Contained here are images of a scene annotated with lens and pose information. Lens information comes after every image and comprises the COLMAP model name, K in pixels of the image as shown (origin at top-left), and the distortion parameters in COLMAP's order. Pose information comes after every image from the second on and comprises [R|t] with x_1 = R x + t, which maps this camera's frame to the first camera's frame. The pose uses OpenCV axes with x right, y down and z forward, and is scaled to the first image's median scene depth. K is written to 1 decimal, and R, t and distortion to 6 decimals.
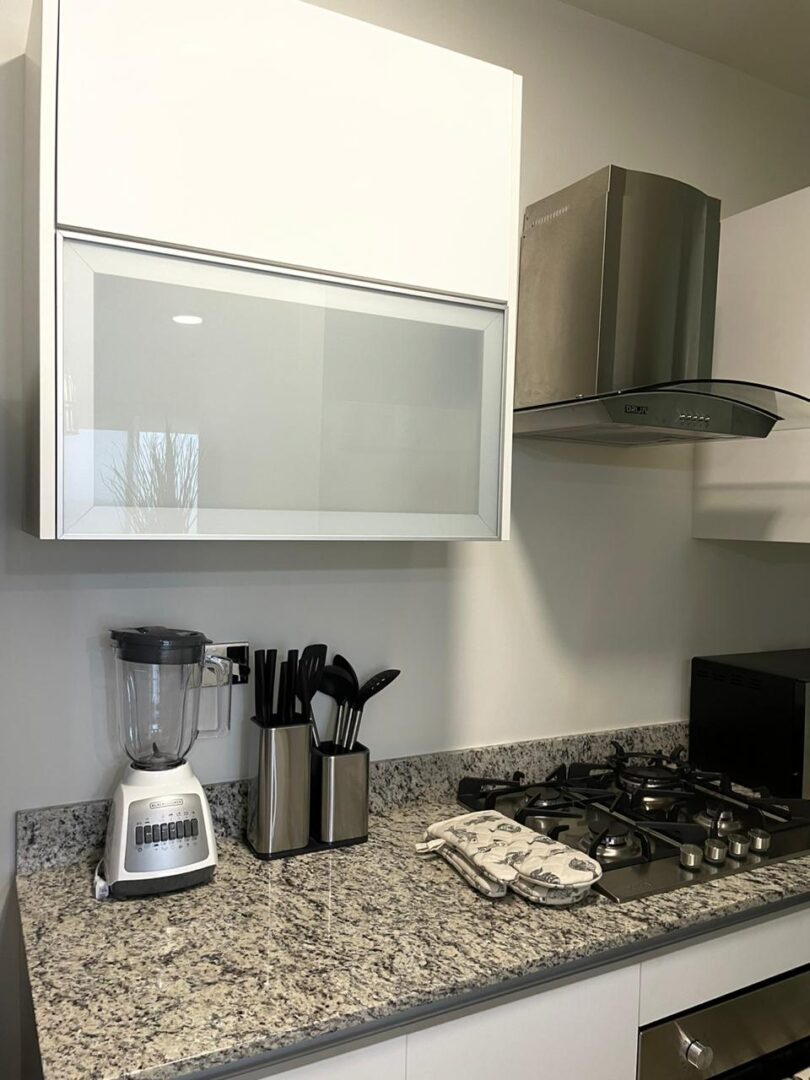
lens RADIAL K [[826.8, 0, 419.0], [0, 826.8, 535.2], [0, 0, 1]] dist [0.069441, -0.107038]
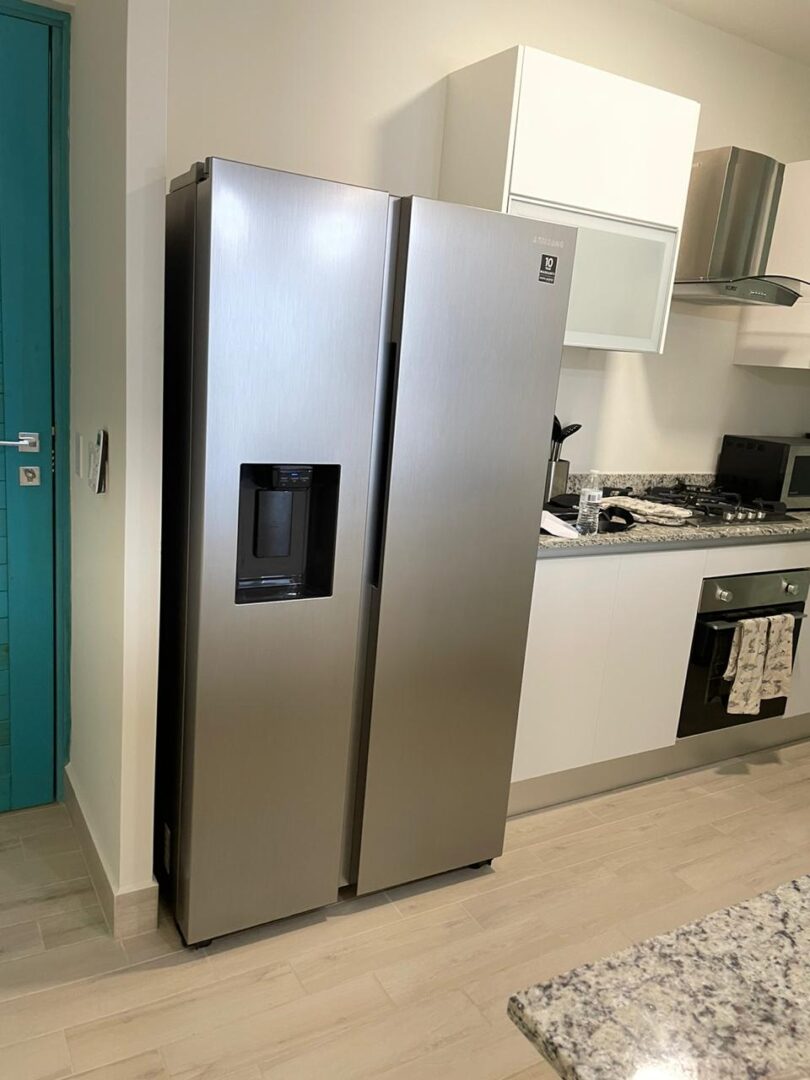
lens RADIAL K [[839.0, 0, 405.0], [0, 839.0, 540.0], [0, 0, 1]] dist [0.030412, -0.011590]
pose [[0.997466, 0.050588, 0.050030, -0.498731], [-0.059328, 0.979519, 0.192414, 0.078322], [-0.039271, -0.194895, 0.980038, -0.887575]]
